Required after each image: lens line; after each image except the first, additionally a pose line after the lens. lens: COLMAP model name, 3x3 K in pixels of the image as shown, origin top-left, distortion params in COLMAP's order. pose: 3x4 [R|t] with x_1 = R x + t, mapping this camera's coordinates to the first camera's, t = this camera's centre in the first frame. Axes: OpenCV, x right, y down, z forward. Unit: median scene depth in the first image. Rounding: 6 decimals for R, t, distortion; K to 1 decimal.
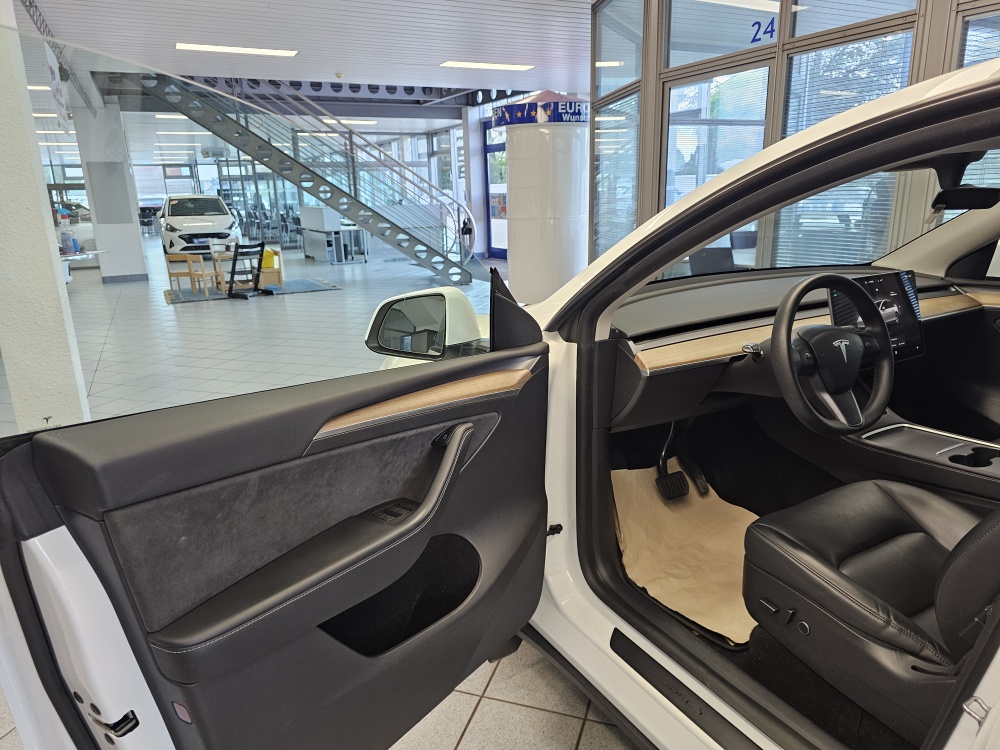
lens RADIAL K [[679.9, 0, 496.2], [0, 679.9, 378.2], [0, 0, 1]] dist [0.026729, -0.000545]
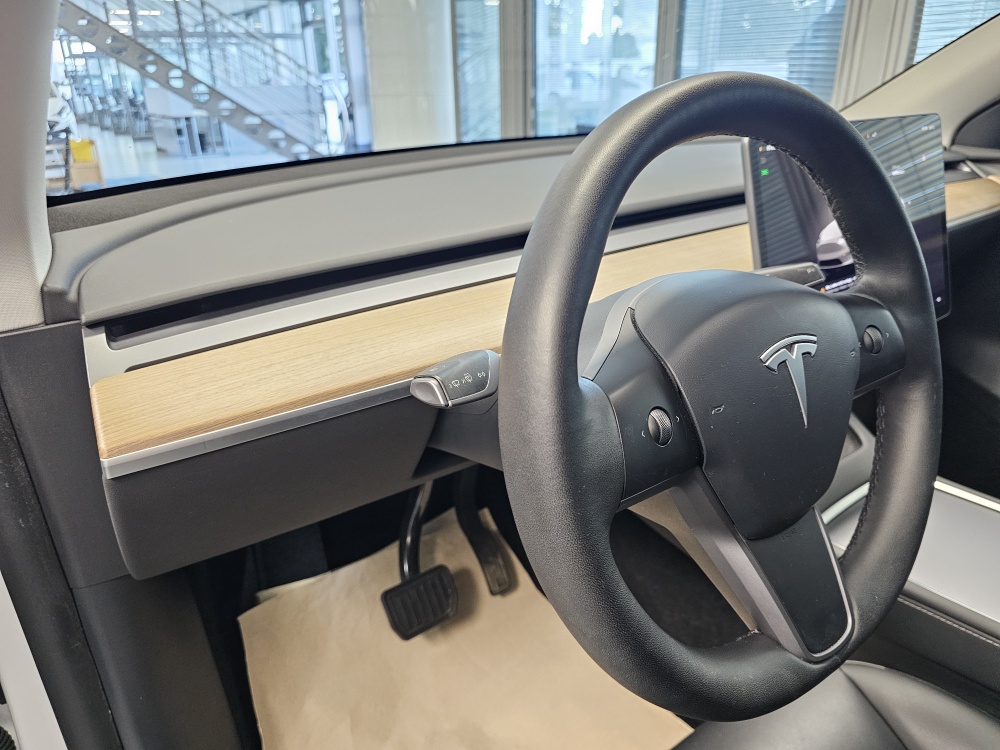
lens RADIAL K [[694.1, 0, 502.3], [0, 694.1, 374.1], [0, 0, 1]] dist [0.029690, -0.047677]
pose [[0.992375, -0.040354, 0.116459, 0.051013], [0.024680, 0.990806, 0.133021, -0.011135], [-0.120756, -0.129132, 0.984247, 0.105245]]
